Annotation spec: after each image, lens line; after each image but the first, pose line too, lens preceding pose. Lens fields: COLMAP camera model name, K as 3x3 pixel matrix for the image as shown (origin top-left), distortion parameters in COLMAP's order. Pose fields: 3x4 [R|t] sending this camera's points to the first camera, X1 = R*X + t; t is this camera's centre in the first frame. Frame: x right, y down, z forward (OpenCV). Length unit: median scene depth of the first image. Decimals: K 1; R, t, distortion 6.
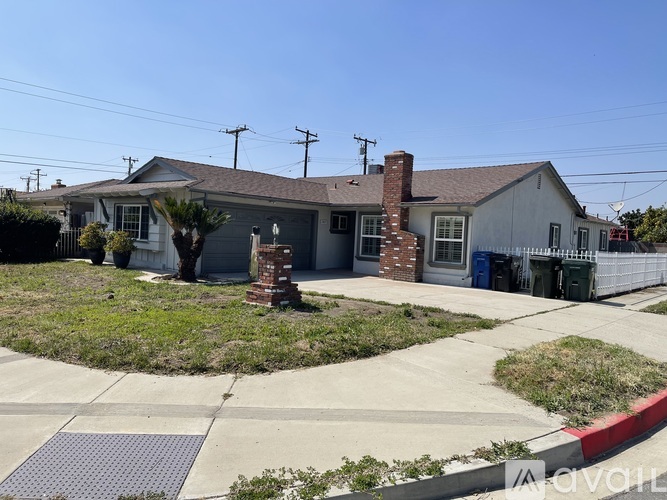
lens RADIAL K [[501.1, 0, 333.5], [0, 501.1, 250.0], [0, 0, 1]] dist [0.061941, -0.082683]
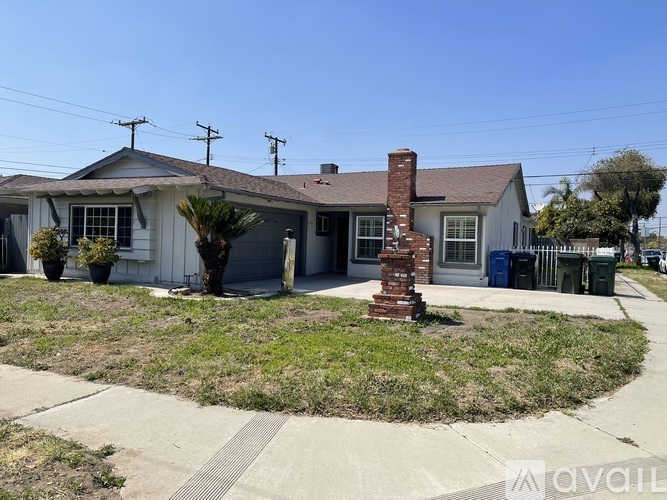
lens RADIAL K [[501.1, 0, 333.5], [0, 501.1, 250.0], [0, 0, 1]] dist [0.061941, -0.082683]
pose [[0.961568, -0.026829, 0.273255, -0.274826], [0.027605, 0.999618, 0.001006, -0.008076], [-0.273177, 0.006576, 0.961941, 0.113717]]
